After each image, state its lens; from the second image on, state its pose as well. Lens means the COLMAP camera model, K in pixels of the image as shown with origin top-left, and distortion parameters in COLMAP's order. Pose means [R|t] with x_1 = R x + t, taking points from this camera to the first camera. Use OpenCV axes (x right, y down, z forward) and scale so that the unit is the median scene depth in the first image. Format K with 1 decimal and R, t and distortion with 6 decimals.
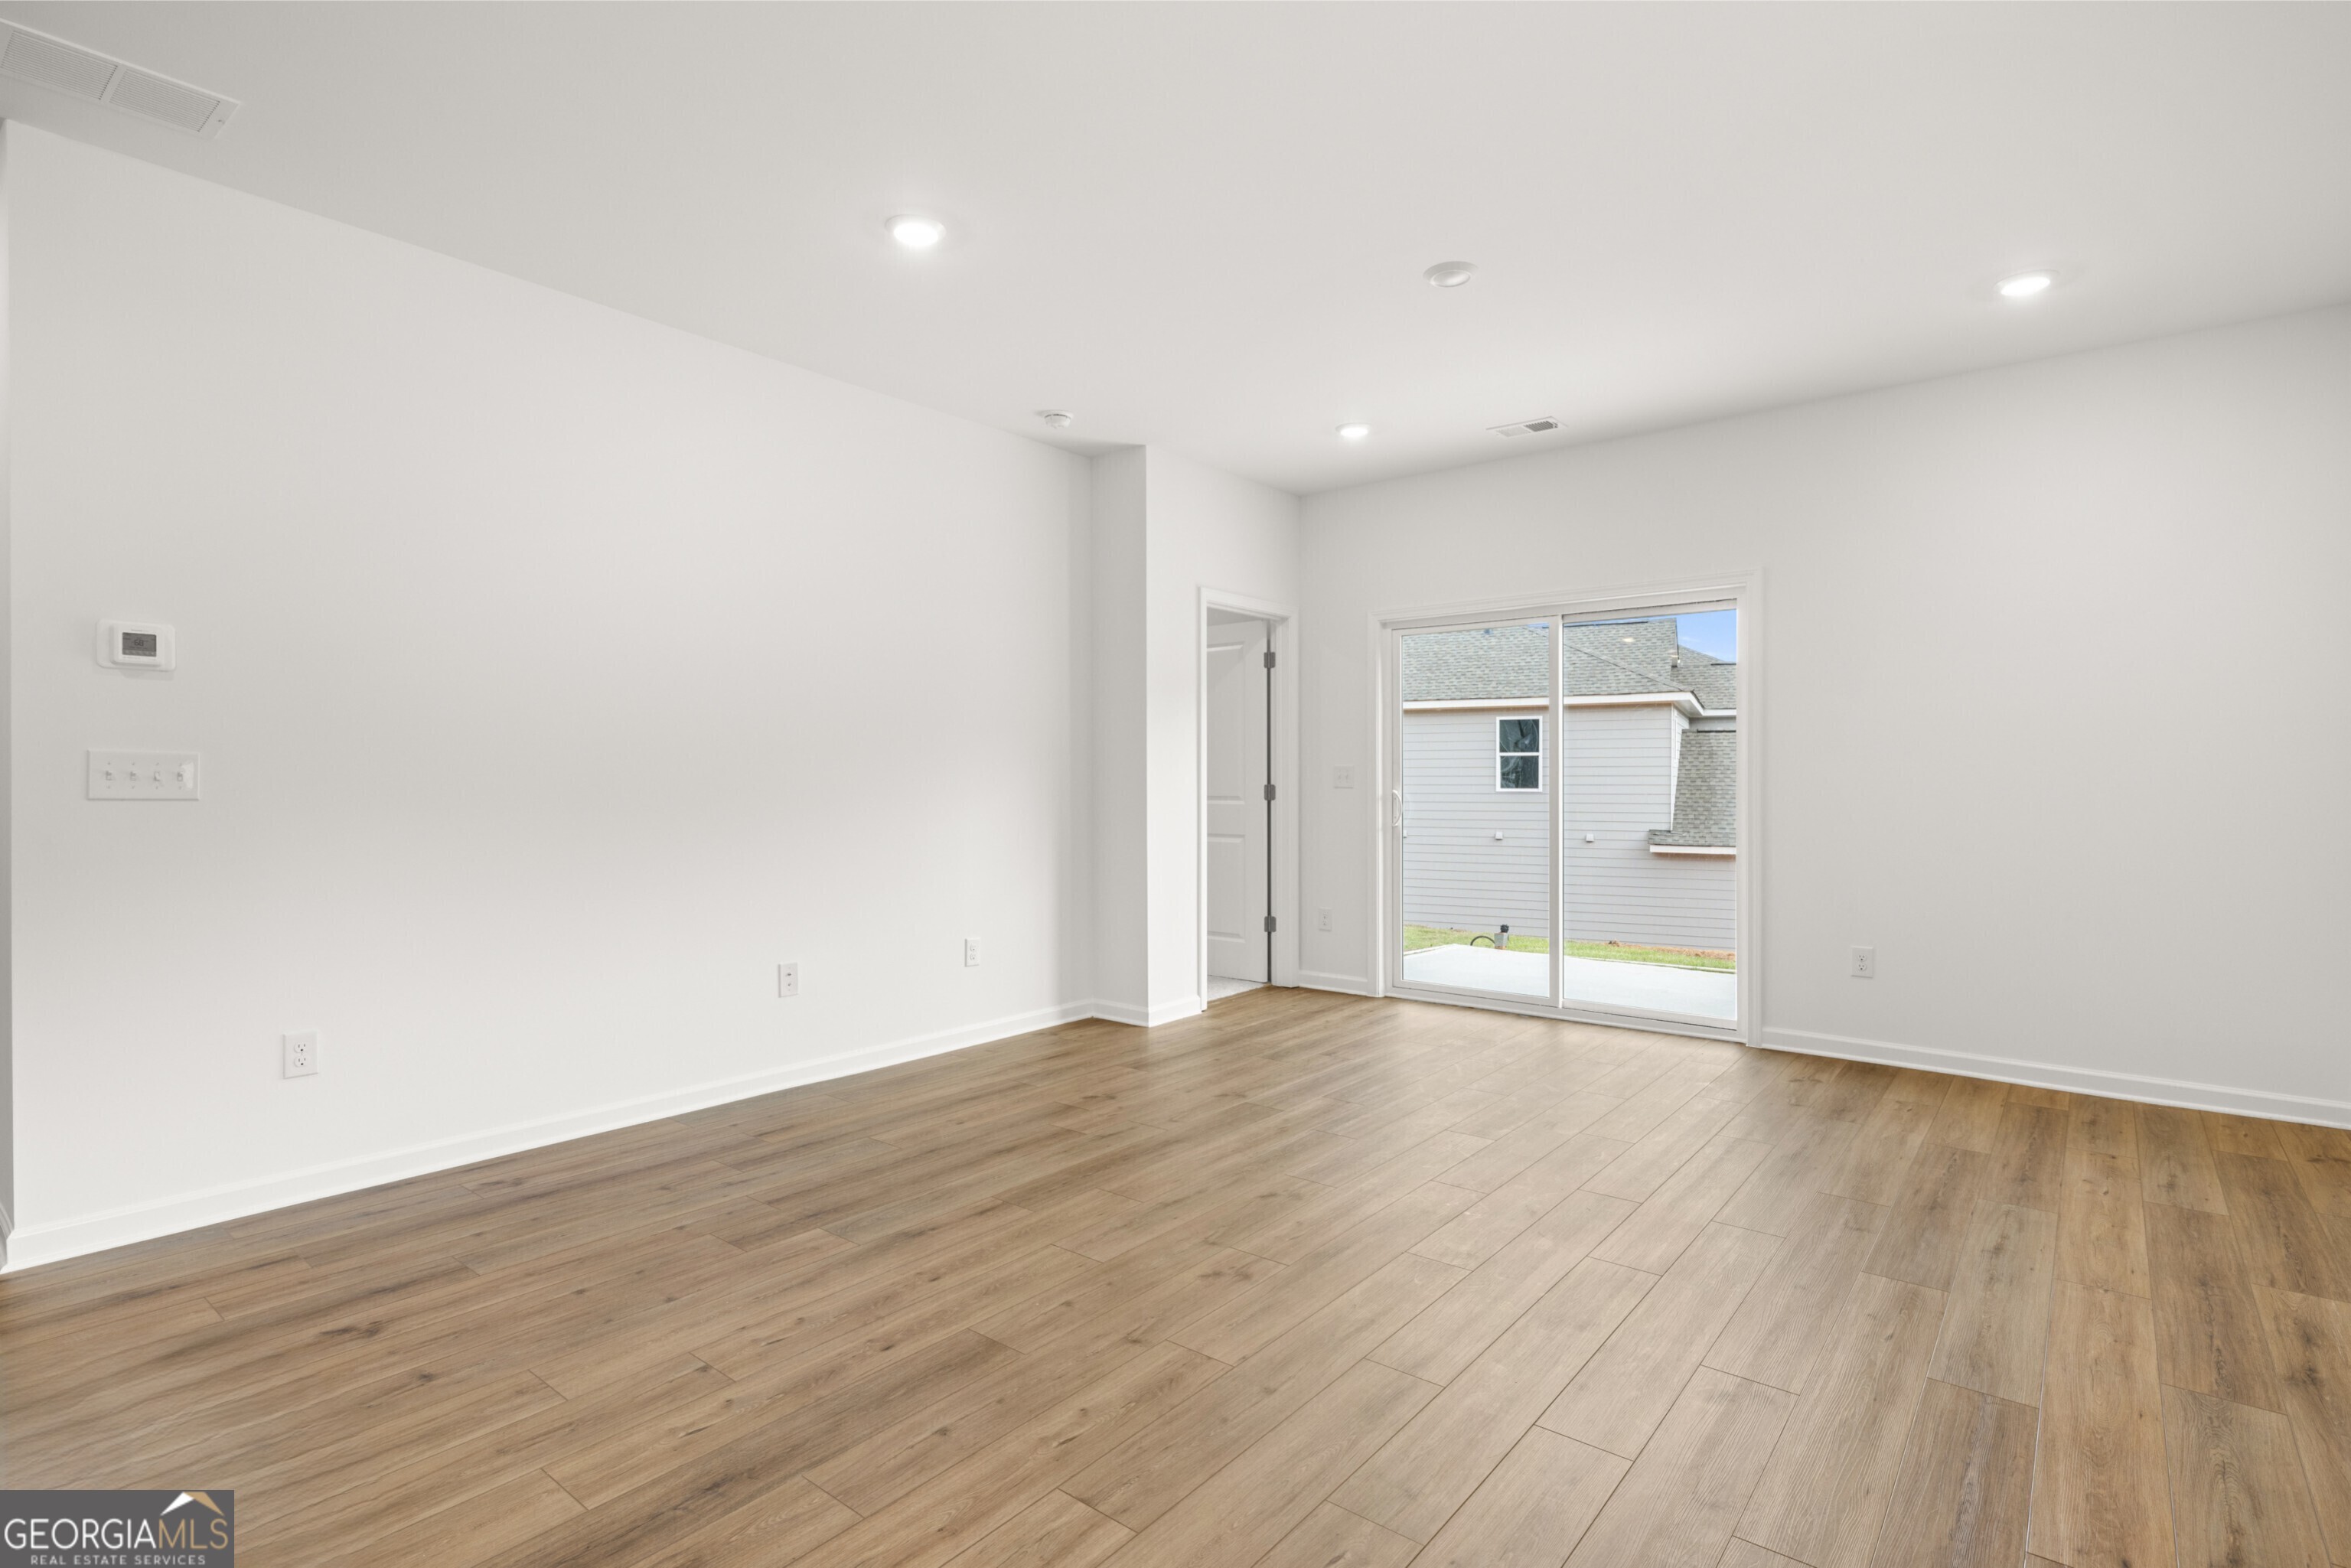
lens RADIAL K [[1133.3, 0, 1188.5], [0, 1133.3, 793.3], [0, 0, 1]] dist [-0.000382, -0.000143]
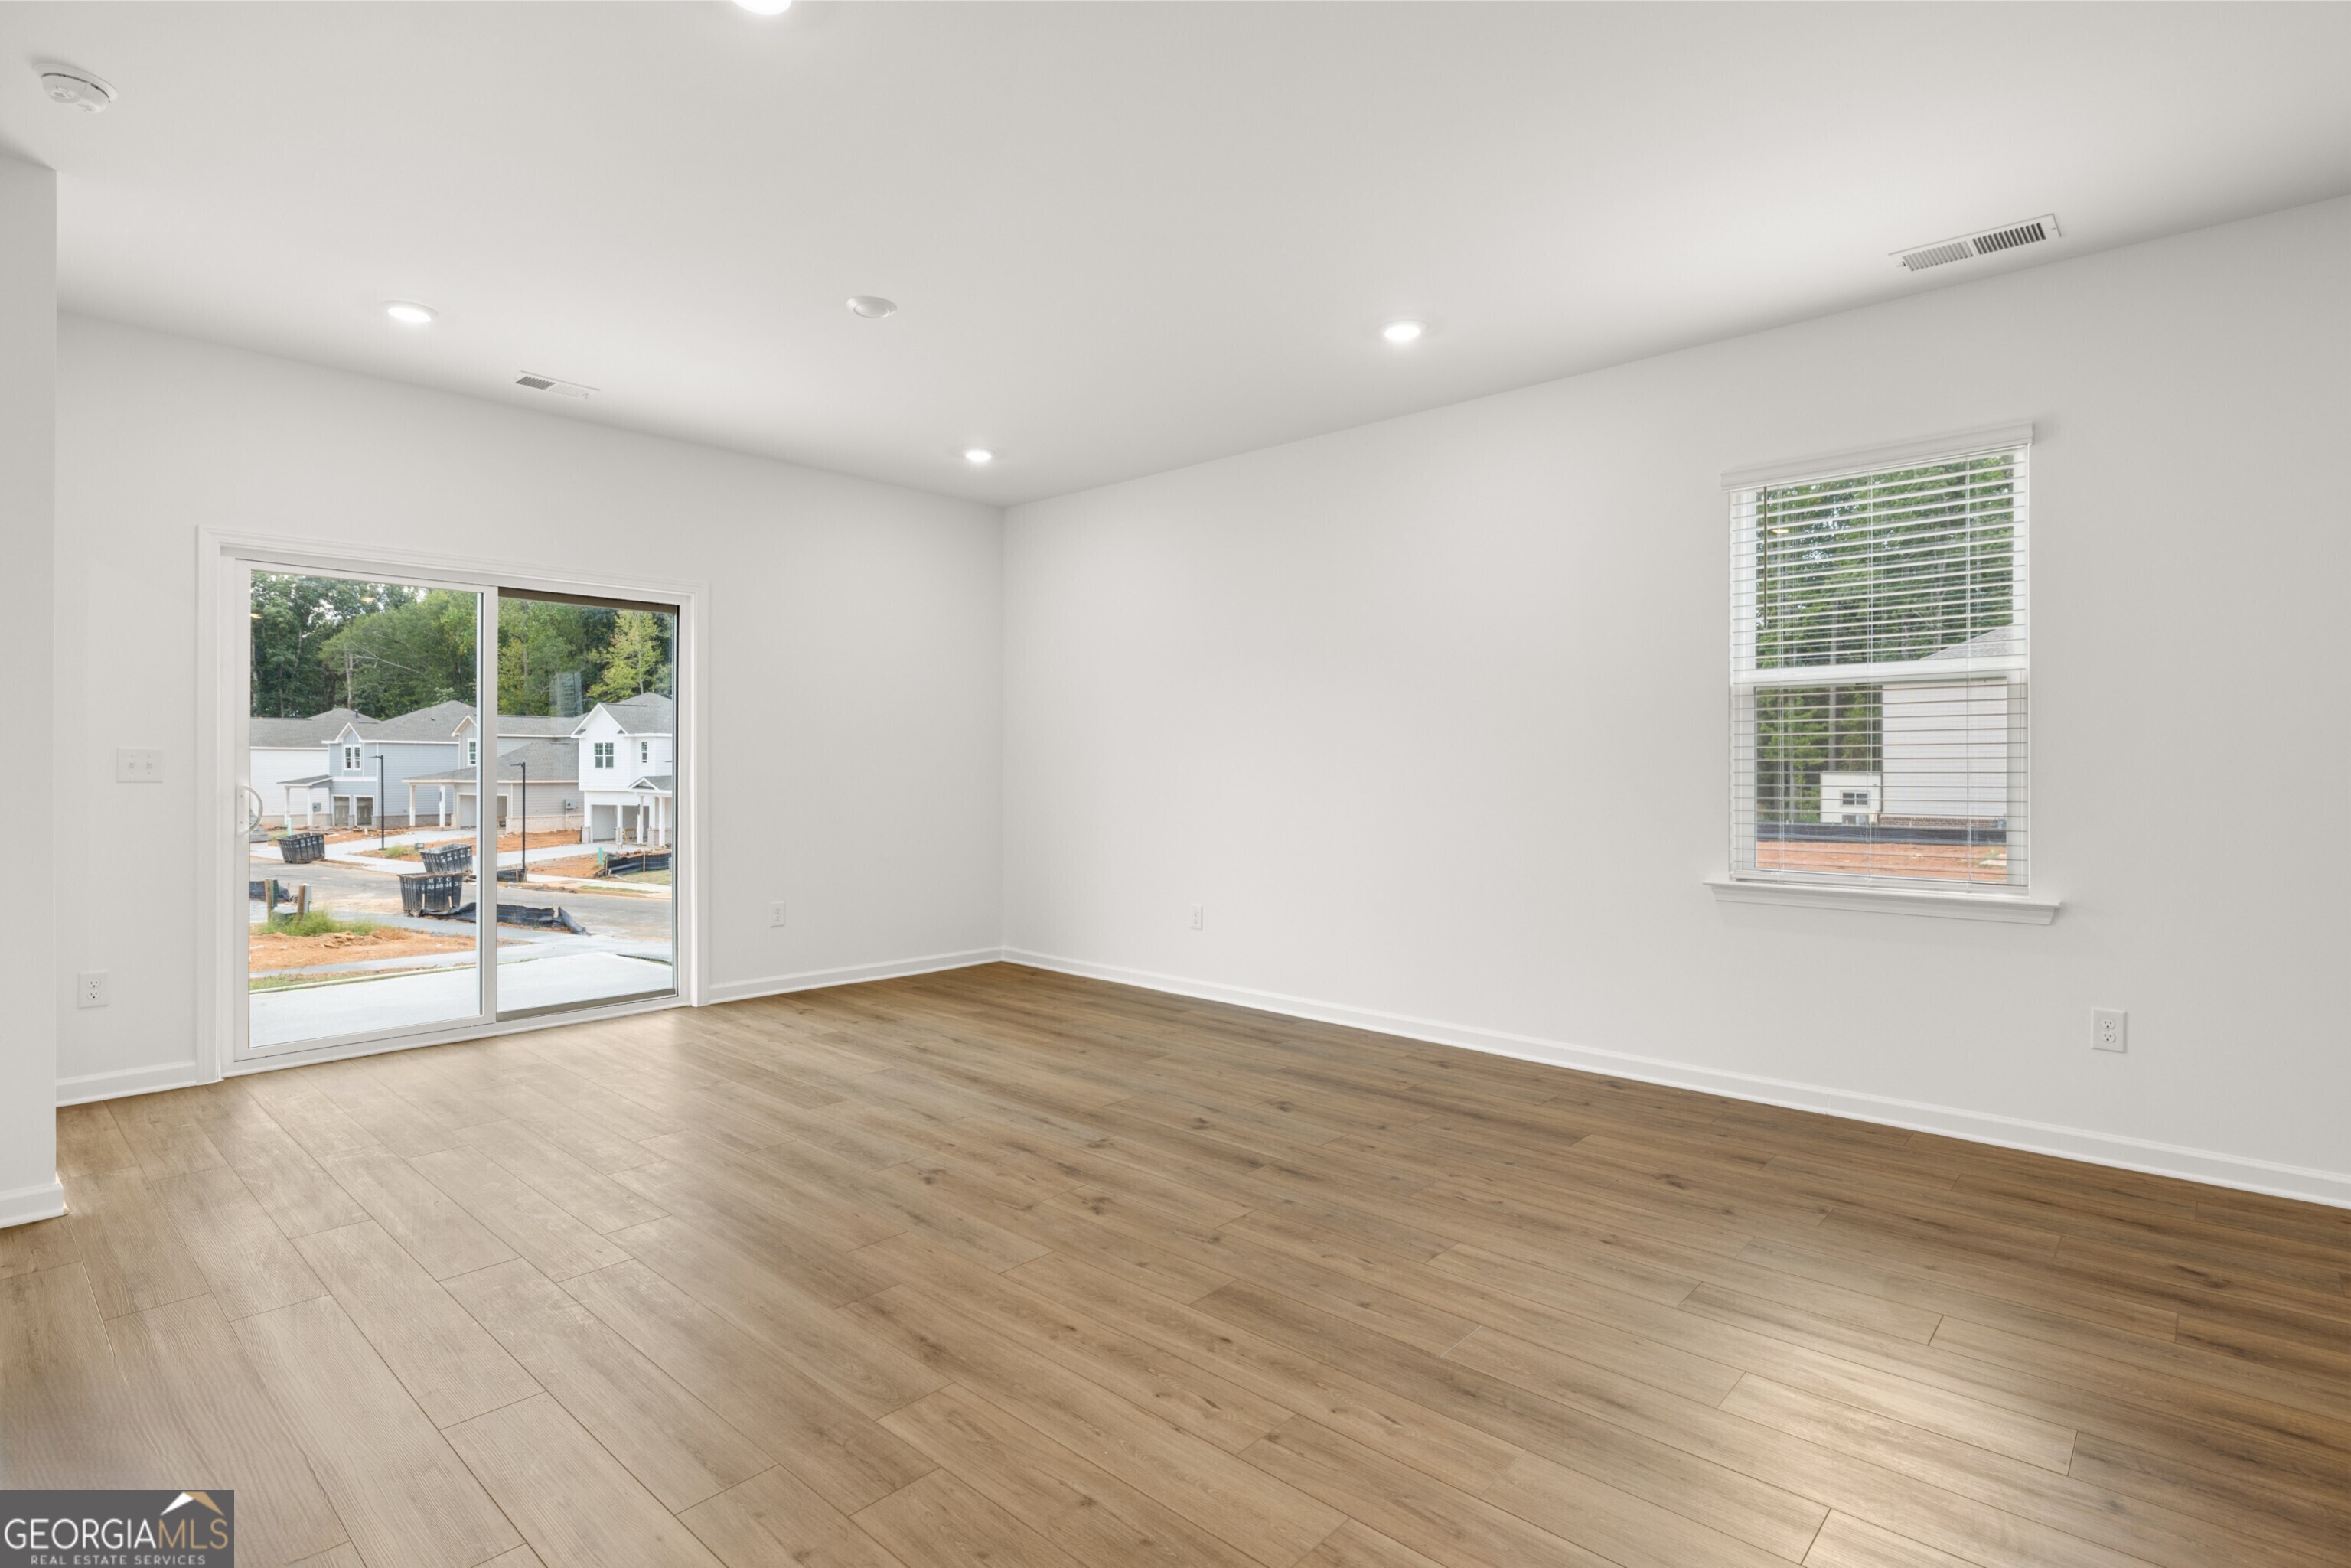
lens RADIAL K [[1094.4, 0, 1182.6], [0, 1094.4, 772.6], [0, 0, 1]] dist [0.003079, 0.000329]
pose [[0.089263, -0.003460, 0.996002, -0.976789], [0.008969, 0.999956, 0.002670, -0.013316], [-0.995968, 0.008695, 0.089290, 0.748835]]
